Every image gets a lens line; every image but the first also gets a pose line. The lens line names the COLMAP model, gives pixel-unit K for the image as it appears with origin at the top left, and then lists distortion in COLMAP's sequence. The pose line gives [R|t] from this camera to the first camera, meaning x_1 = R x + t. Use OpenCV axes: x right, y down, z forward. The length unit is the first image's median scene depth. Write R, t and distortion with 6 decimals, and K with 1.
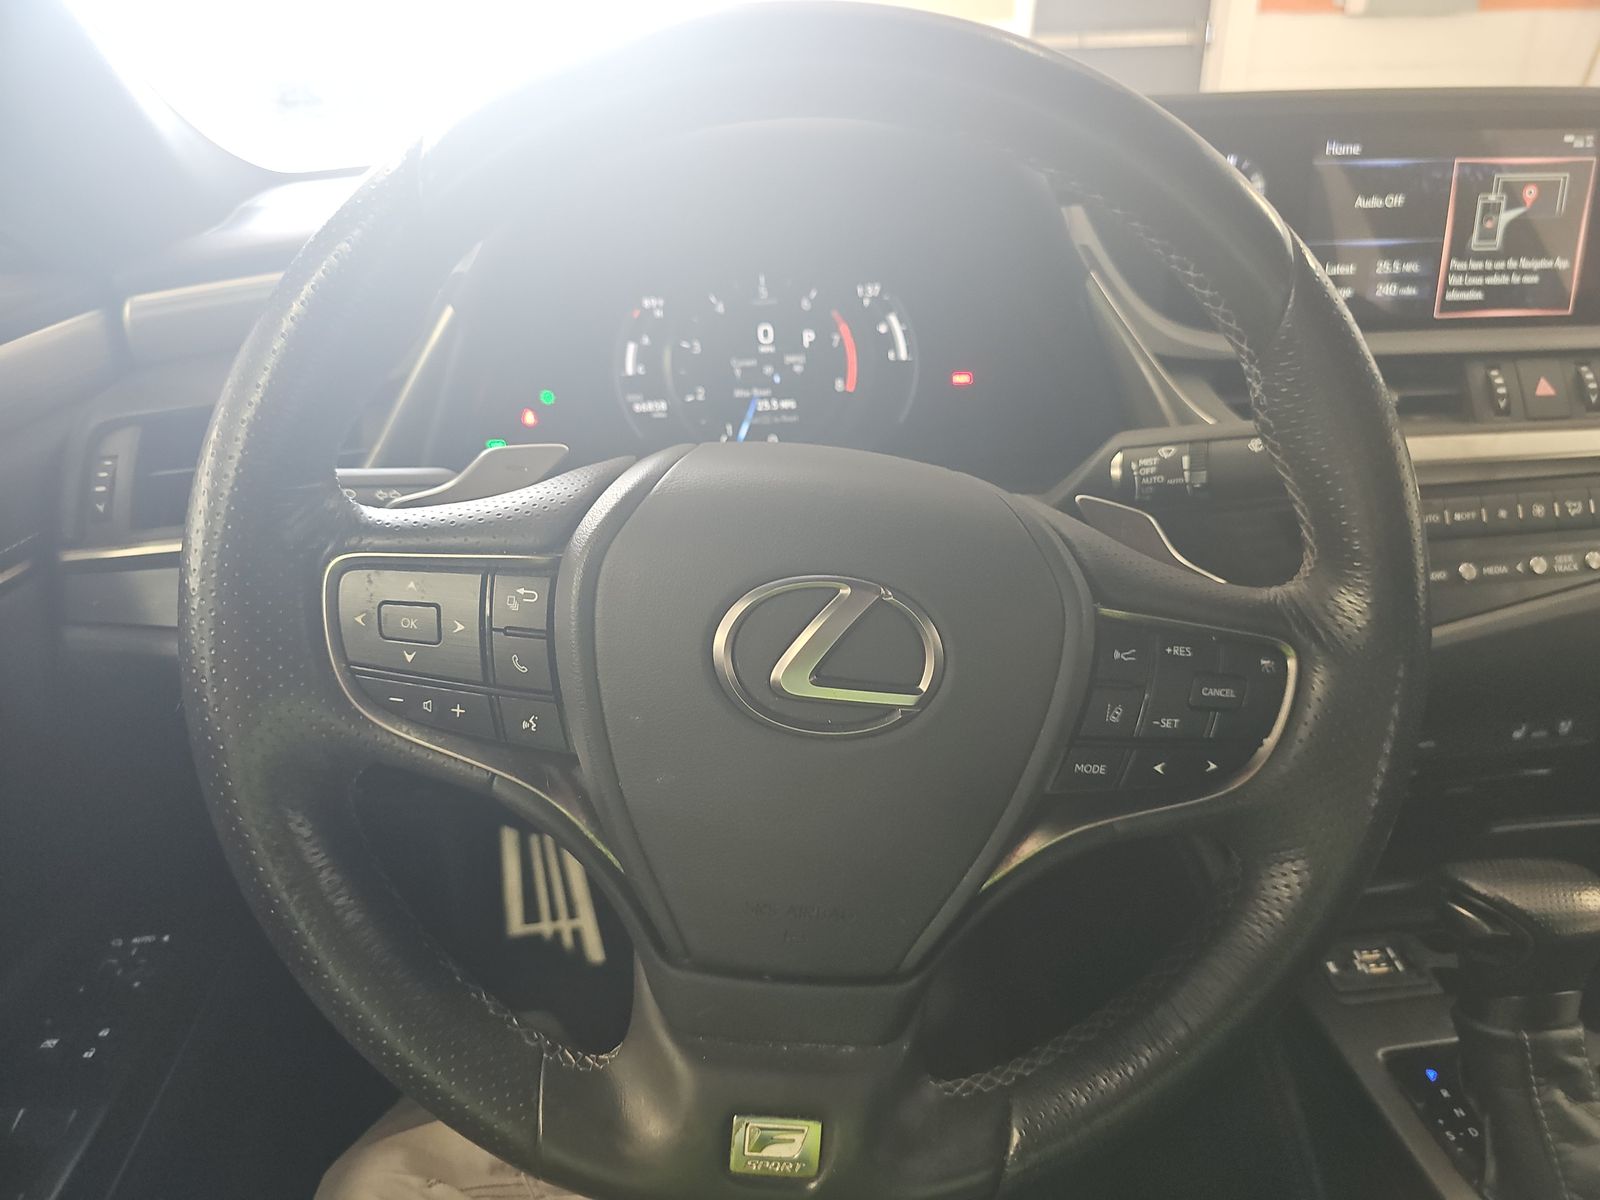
lens RADIAL K [[1069.0, 0, 800.0], [0, 1069.0, 600.0], [0, 0, 1]] dist [-0.005578, -0.027726]
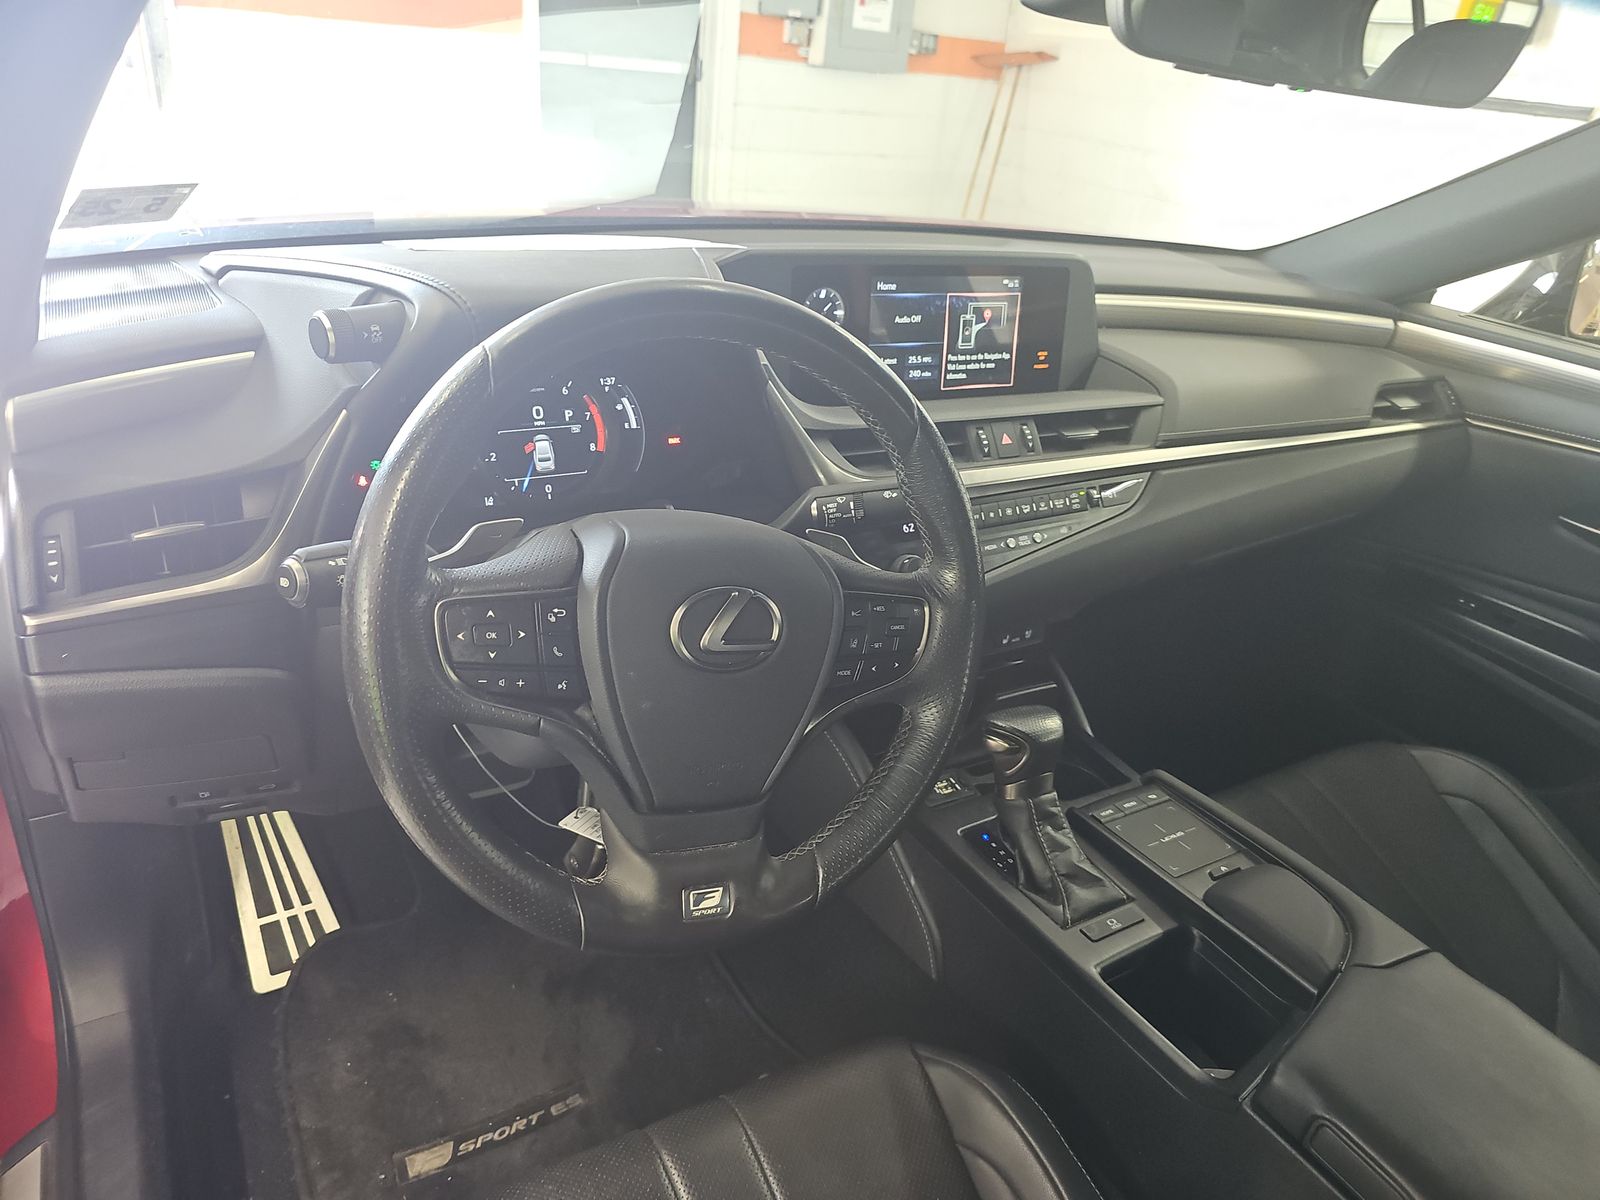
lens RADIAL K [[1069.0, 0, 800.0], [0, 1069.0, 600.0], [0, 0, 1]] dist [-0.005578, -0.027726]
pose [[0.899359, -0.091569, 0.427515, -0.341265], [0.083142, 0.995798, 0.038386, -0.031326], [-0.429234, 0.001022, 0.903193, -0.400162]]
